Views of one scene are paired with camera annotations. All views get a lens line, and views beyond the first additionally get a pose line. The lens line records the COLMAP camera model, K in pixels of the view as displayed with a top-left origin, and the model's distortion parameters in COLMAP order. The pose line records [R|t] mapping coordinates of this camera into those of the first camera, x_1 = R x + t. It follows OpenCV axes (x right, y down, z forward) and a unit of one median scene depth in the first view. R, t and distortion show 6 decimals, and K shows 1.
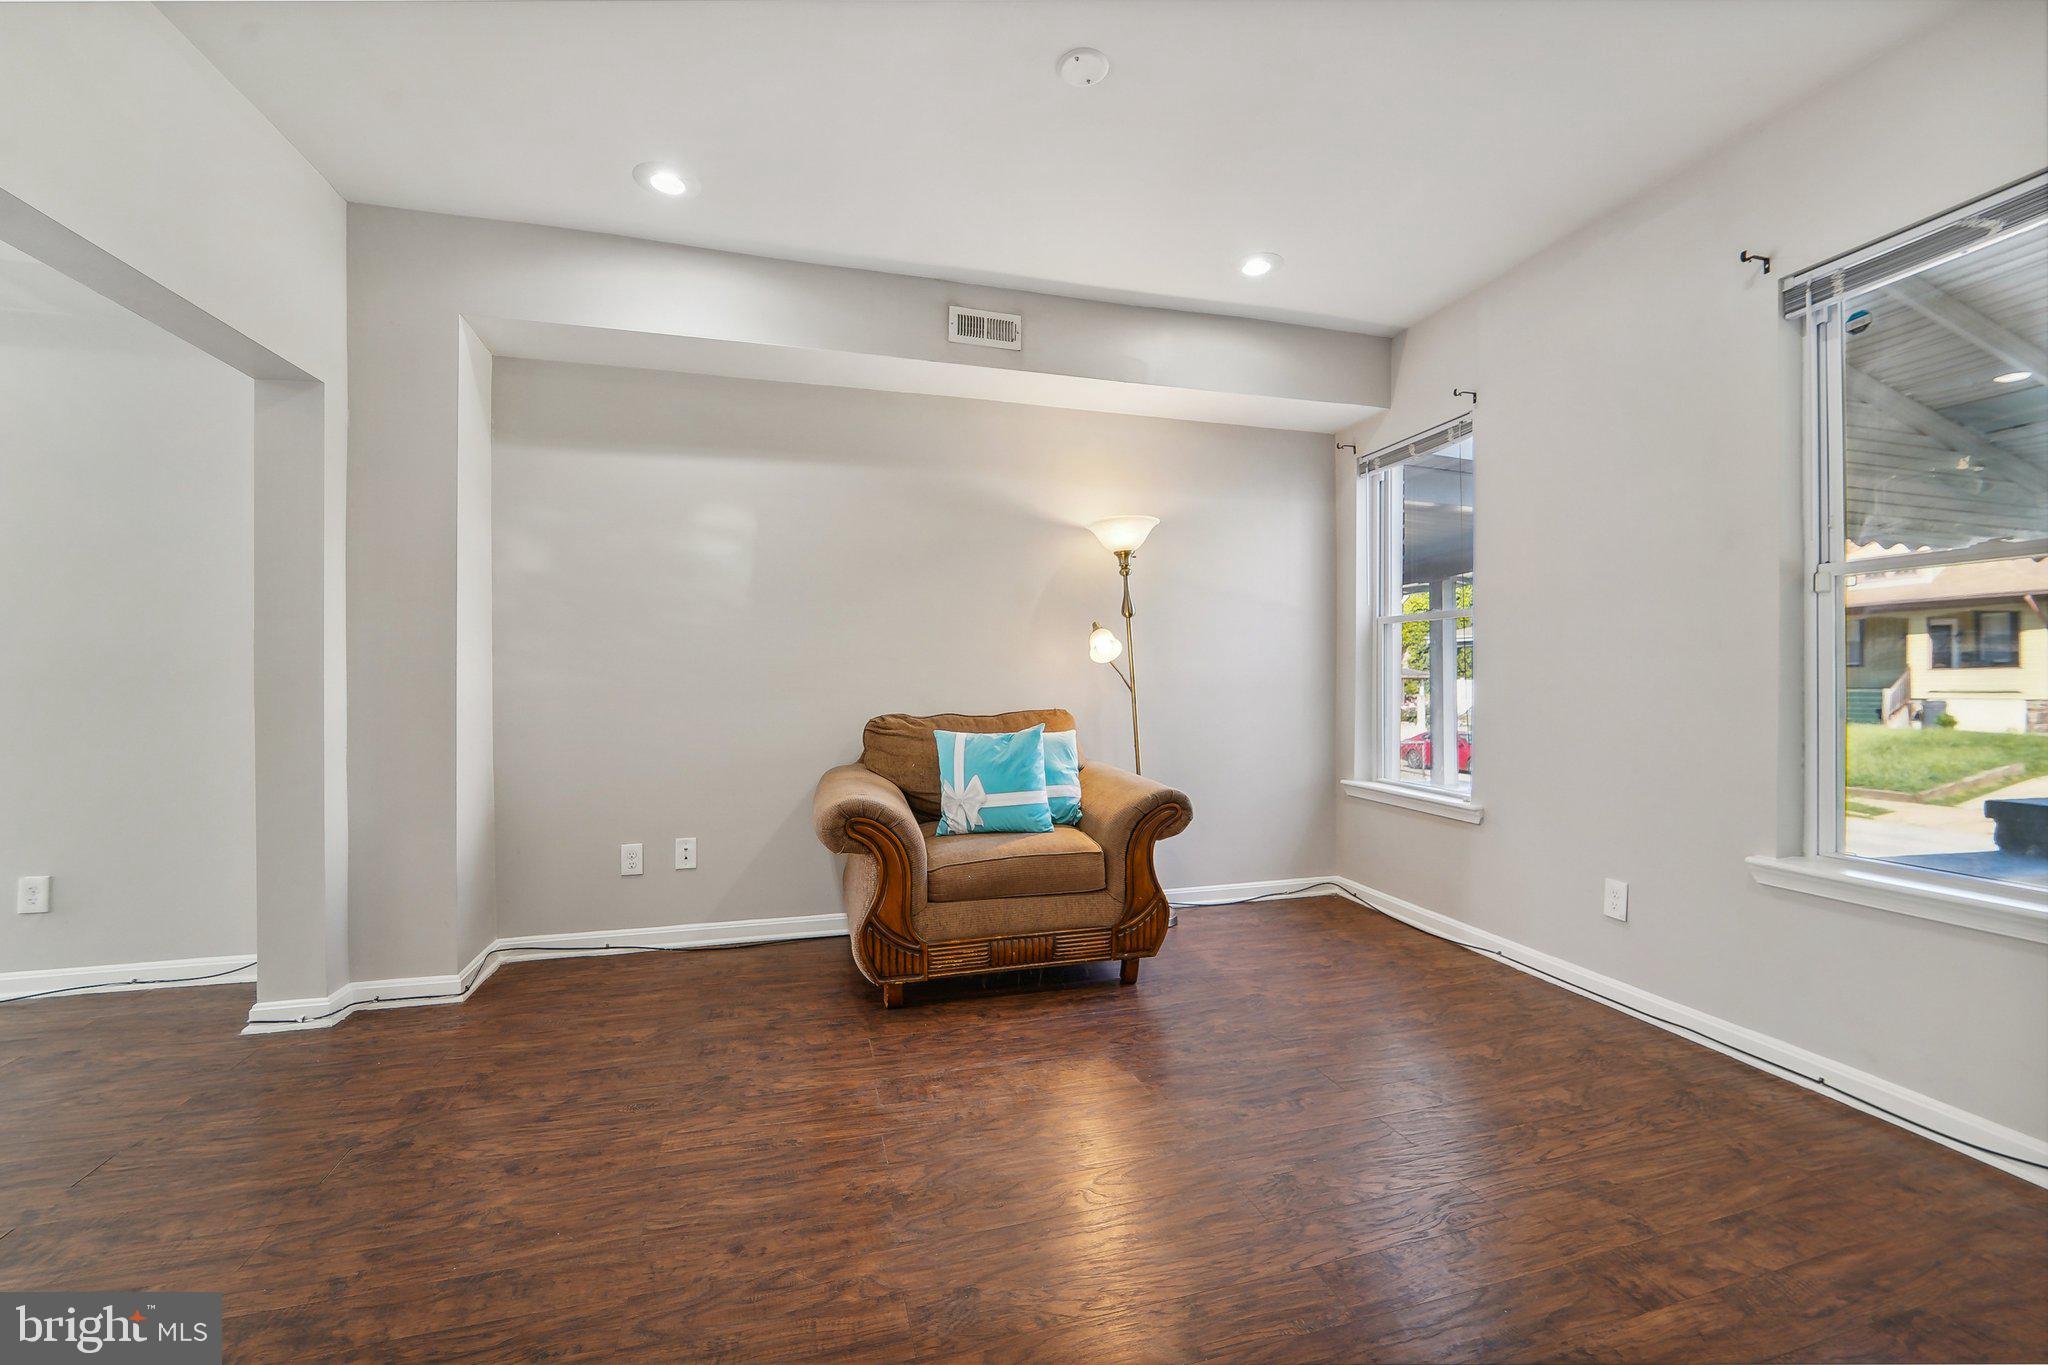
lens RADIAL K [[830.7, 0, 1033.6], [0, 830.7, 673.8], [0, 0, 1]] dist [-0.002827, 0.000136]
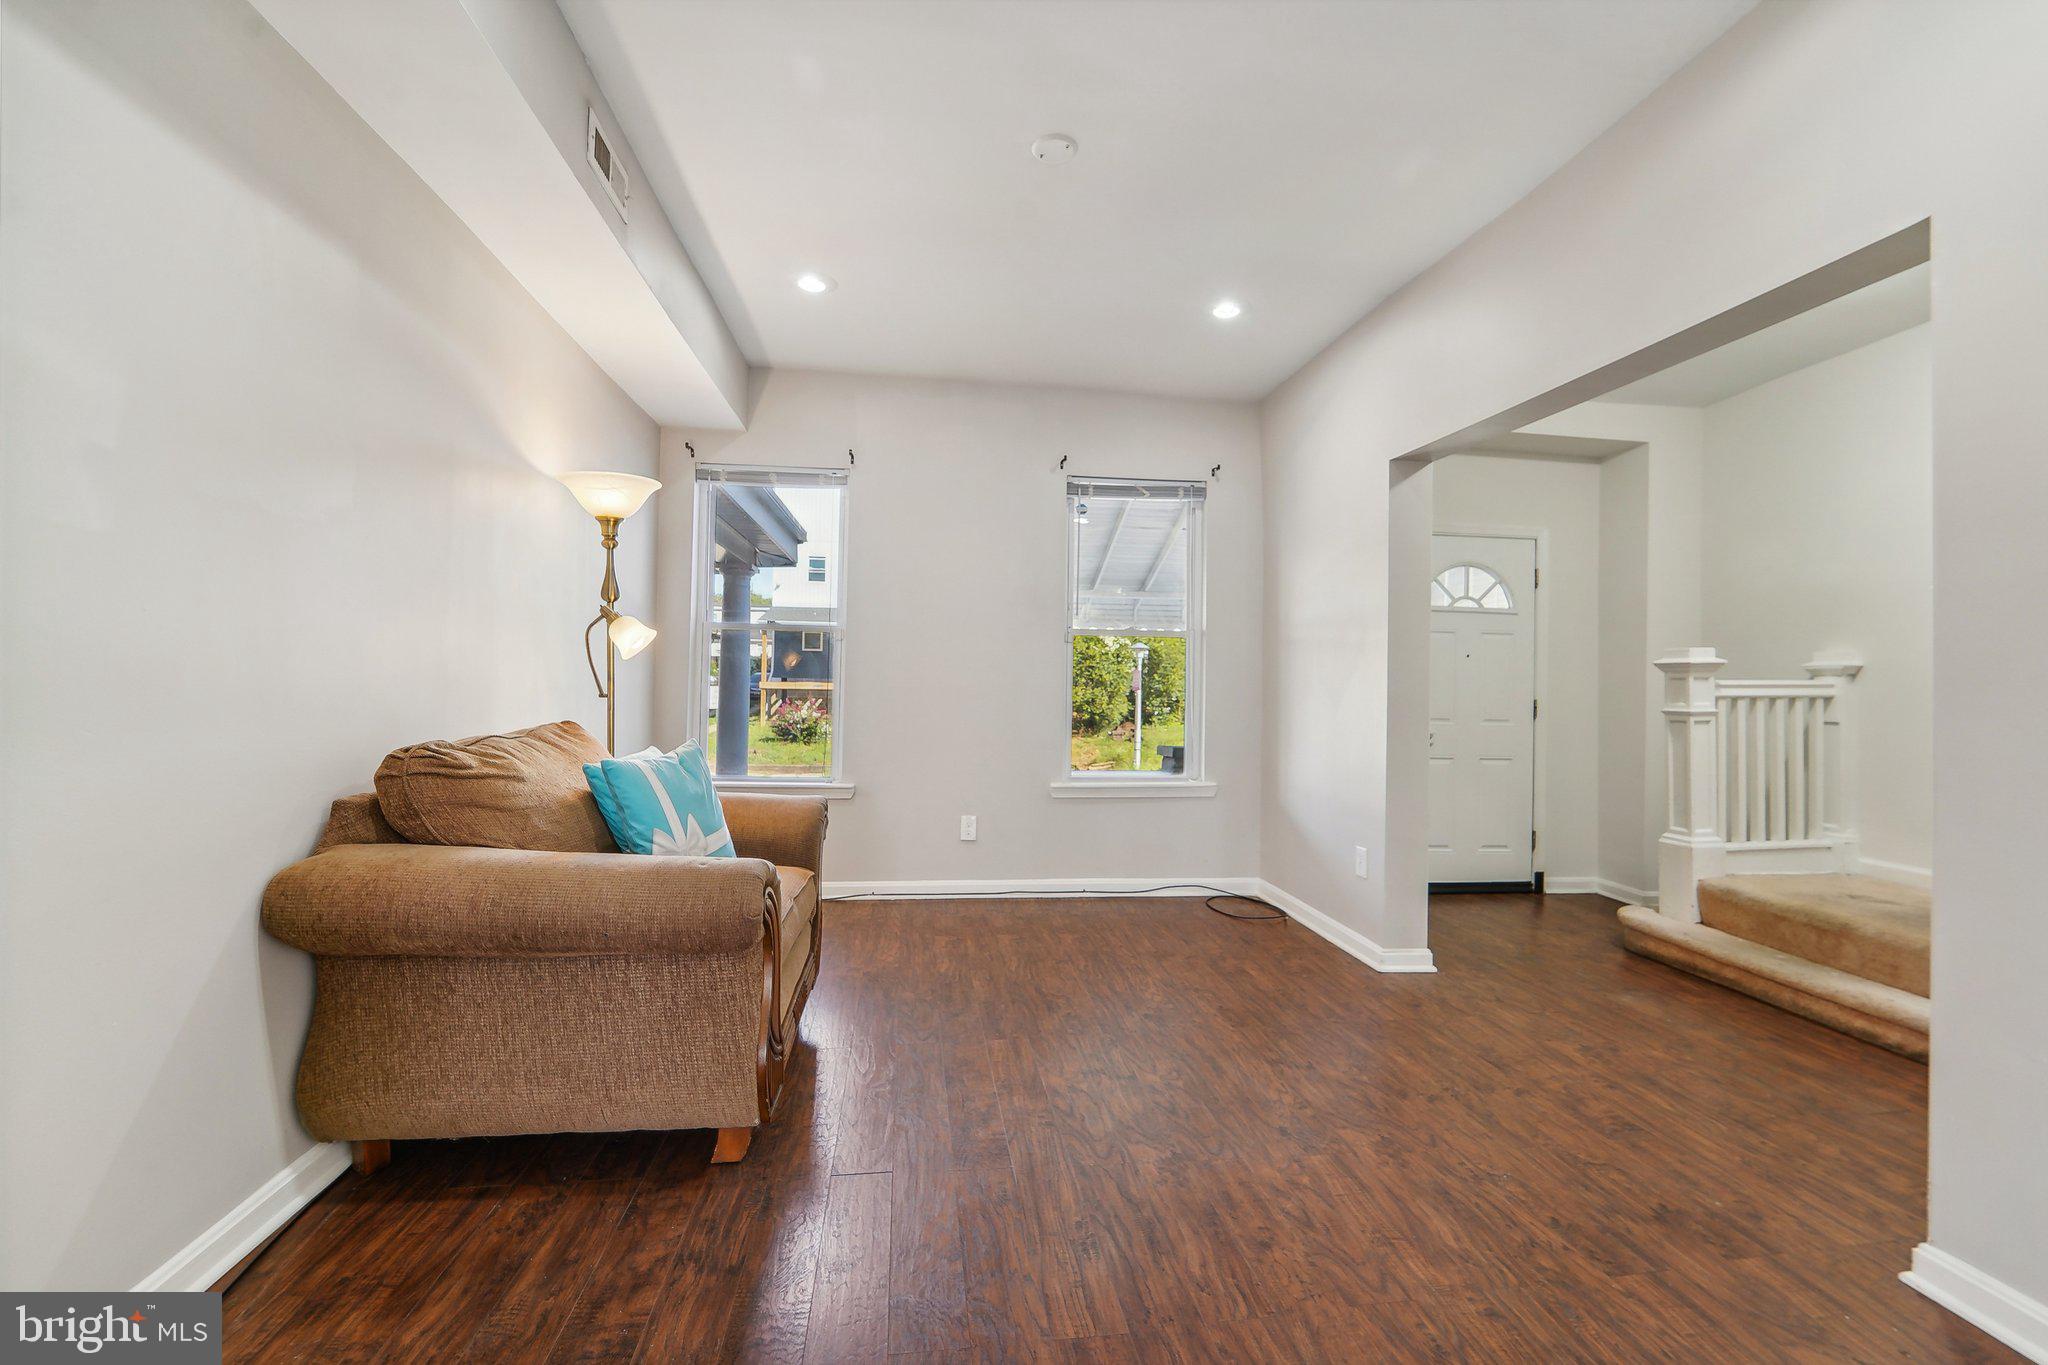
lens RADIAL K [[830.7, 0, 1033.6], [0, 830.7, 673.8], [0, 0, 1]] dist [-0.002827, 0.000136]
pose [[0.141556, 0.017322, 0.989779, -0.968555], [-0.024542, 0.999601, -0.013984, 0.002174], [-0.989626, -0.022311, 0.141924, 0.779644]]
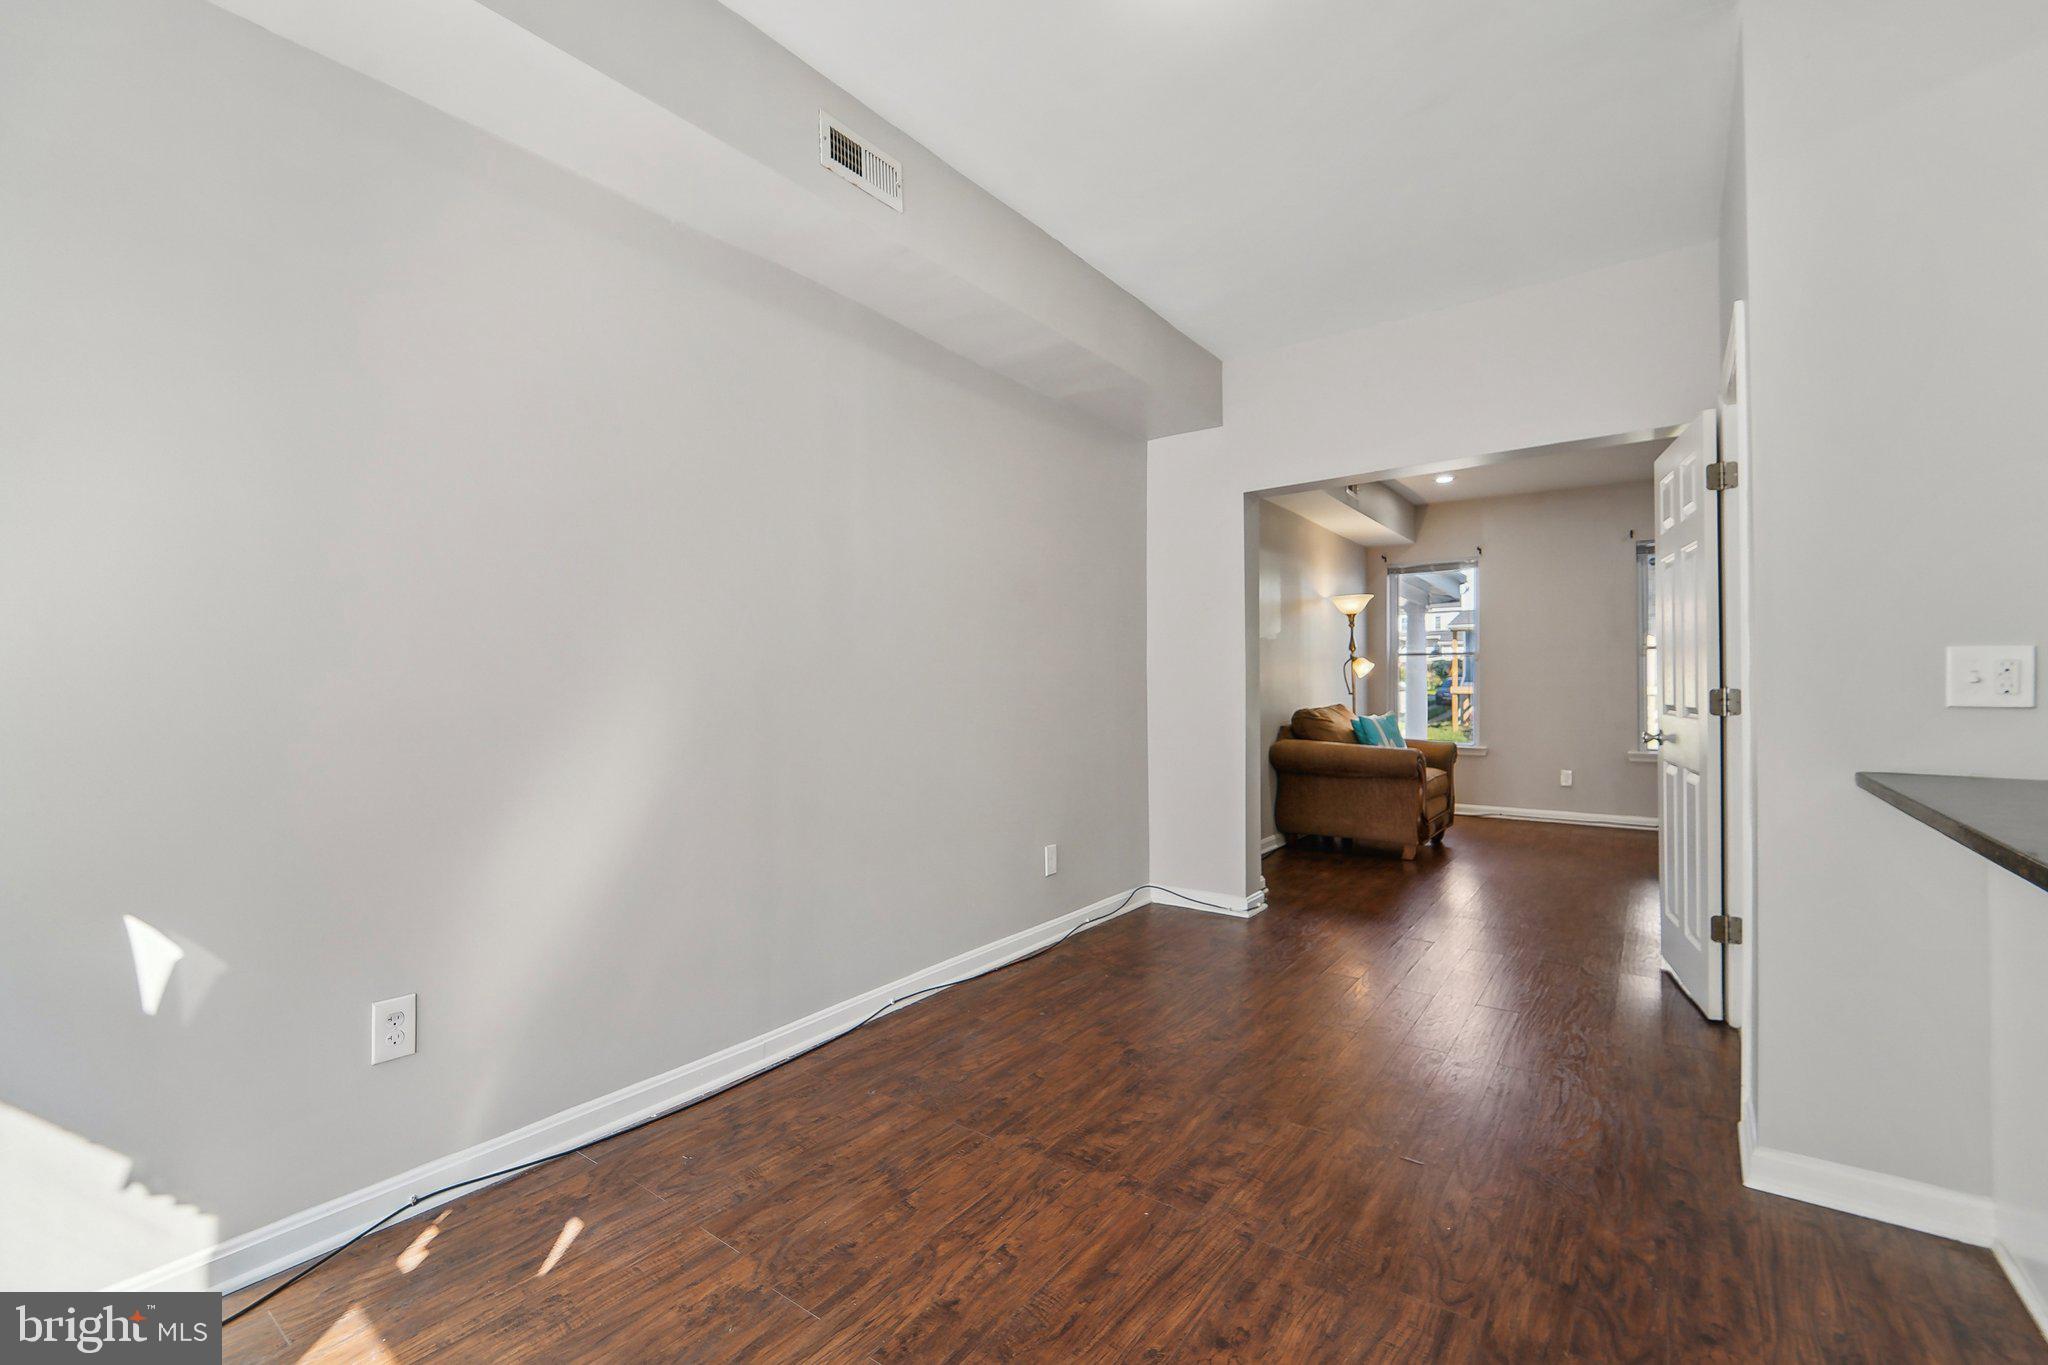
lens RADIAL K [[860.9, 0, 1009.4], [0, 860.9, 683.1], [0, 0, 1]] dist [-0.053714, 0.000079]
pose [[0.809673, 0.002736, 0.586875, -2.397265], [-0.004987, 0.999985, 0.002217, -0.002903], [-0.586860, -0.004722, 0.809675, -0.030454]]
